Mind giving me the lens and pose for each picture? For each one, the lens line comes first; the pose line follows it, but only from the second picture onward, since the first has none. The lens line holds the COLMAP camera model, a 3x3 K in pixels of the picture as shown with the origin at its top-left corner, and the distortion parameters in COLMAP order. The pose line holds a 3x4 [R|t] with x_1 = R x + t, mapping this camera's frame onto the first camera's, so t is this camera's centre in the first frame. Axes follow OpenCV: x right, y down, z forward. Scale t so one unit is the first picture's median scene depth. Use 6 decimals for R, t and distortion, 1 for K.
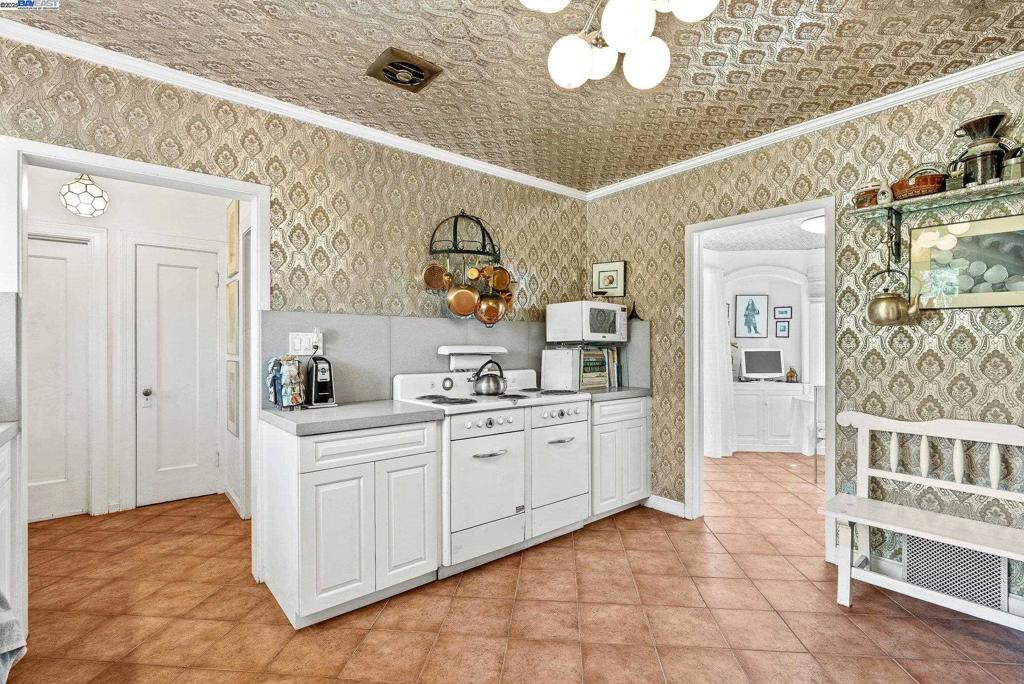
lens RADIAL K [[470.3, 0, 516.8], [0, 470.3, 346.0], [0, 0, 1]] dist [-0.001028, 0.000327]
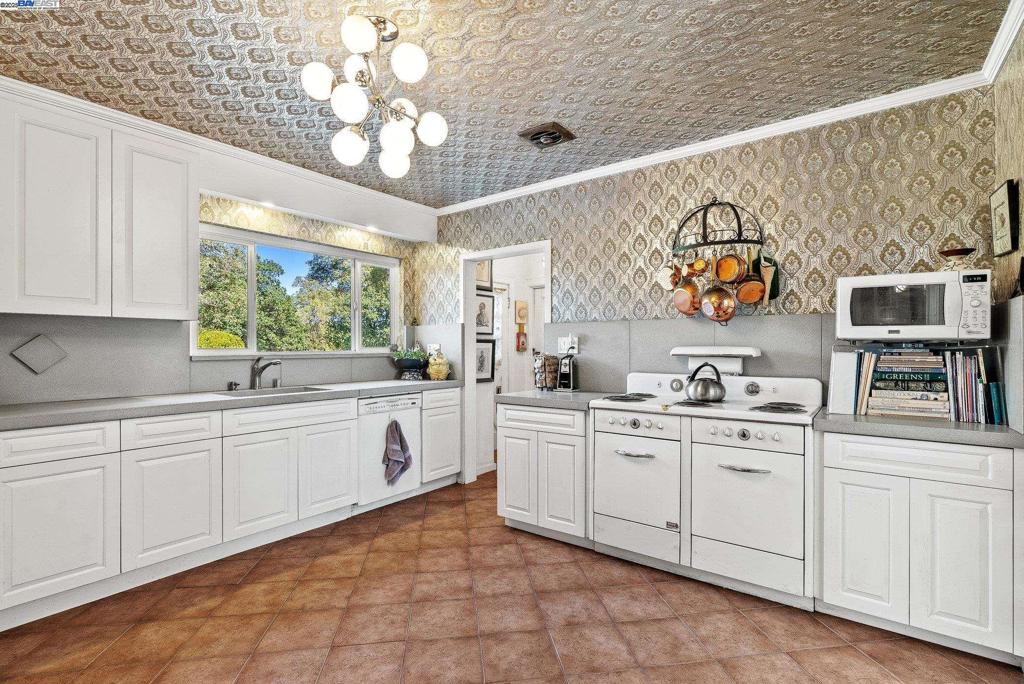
lens RADIAL K [[476.1, 0, 518.4], [0, 476.1, 348.0], [0, 0, 1]] dist [0.002214, 0.000442]
pose [[0.241309, 0.004971, -0.970436, 0.899257], [0.003381, 0.999977, 0.005962, -0.005415], [0.970442, -0.004719, 0.241287, 0.530595]]
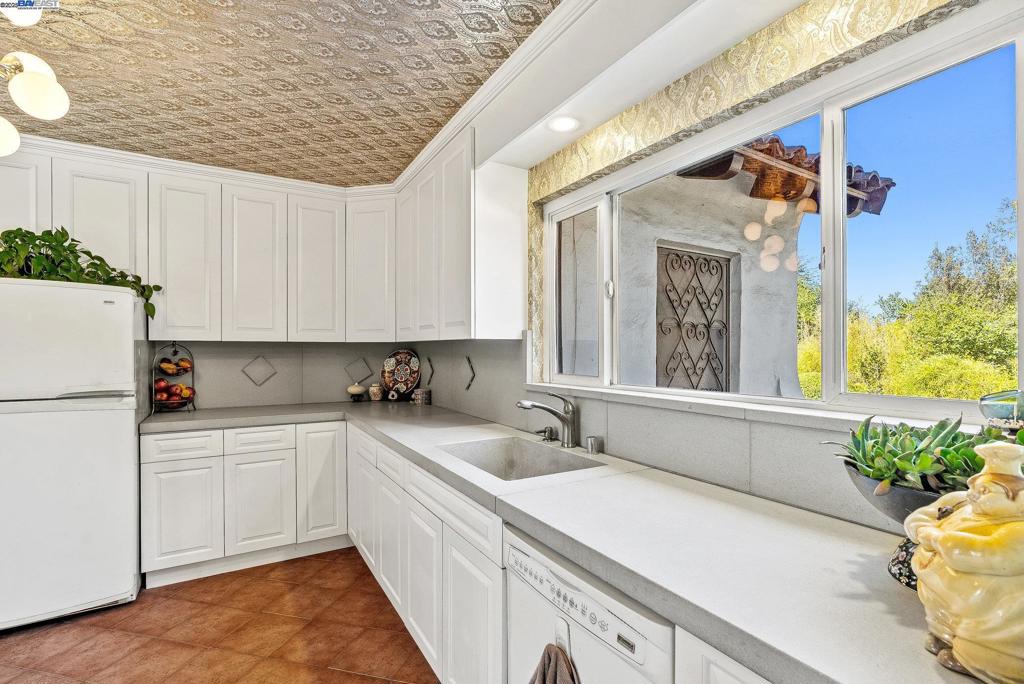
lens RADIAL K [[473.8, 0, 514.3], [0, 473.8, 354.1], [0, 0, 1]] dist [0.001650, 0.000682]
pose [[-0.989438, -0.000038, 0.144960, -0.619412], [0.000760, 0.999985, 0.005448, -0.044309], [-0.144958, 0.005500, -0.989423, 0.941444]]
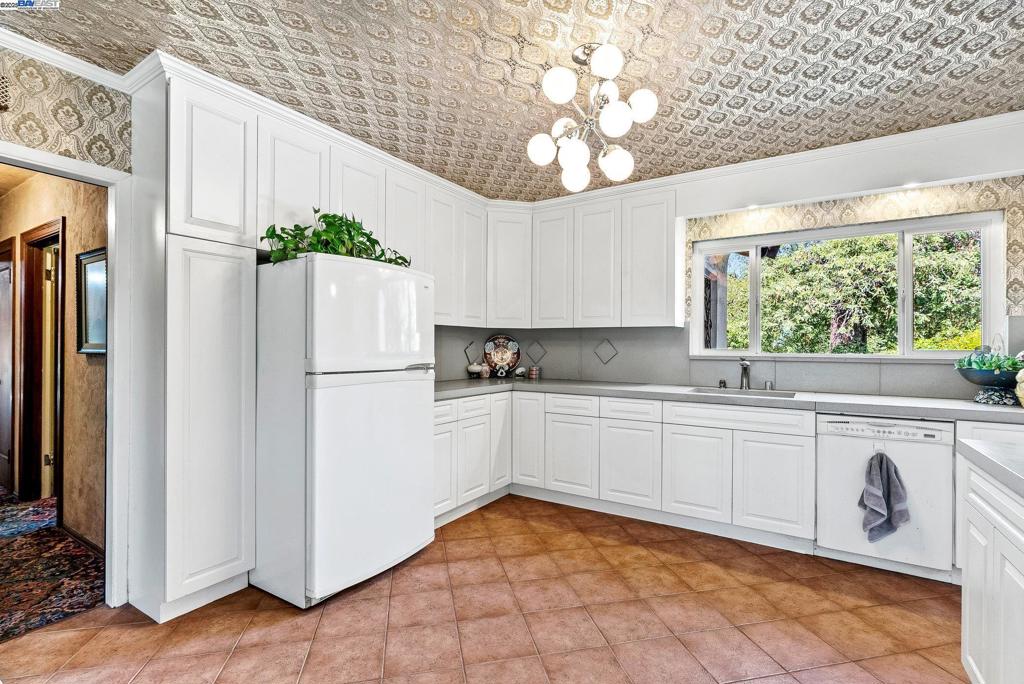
lens RADIAL K [[470.3, 0, 516.8], [0, 470.3, 346.0], [0, 0, 1]] dist [-0.001028, 0.000327]
pose [[-0.947945, -0.003613, -0.318414, 0.476909], [-0.002850, 0.999992, -0.002862, -0.004401], [0.318421, -0.001806, -0.947948, 1.227980]]
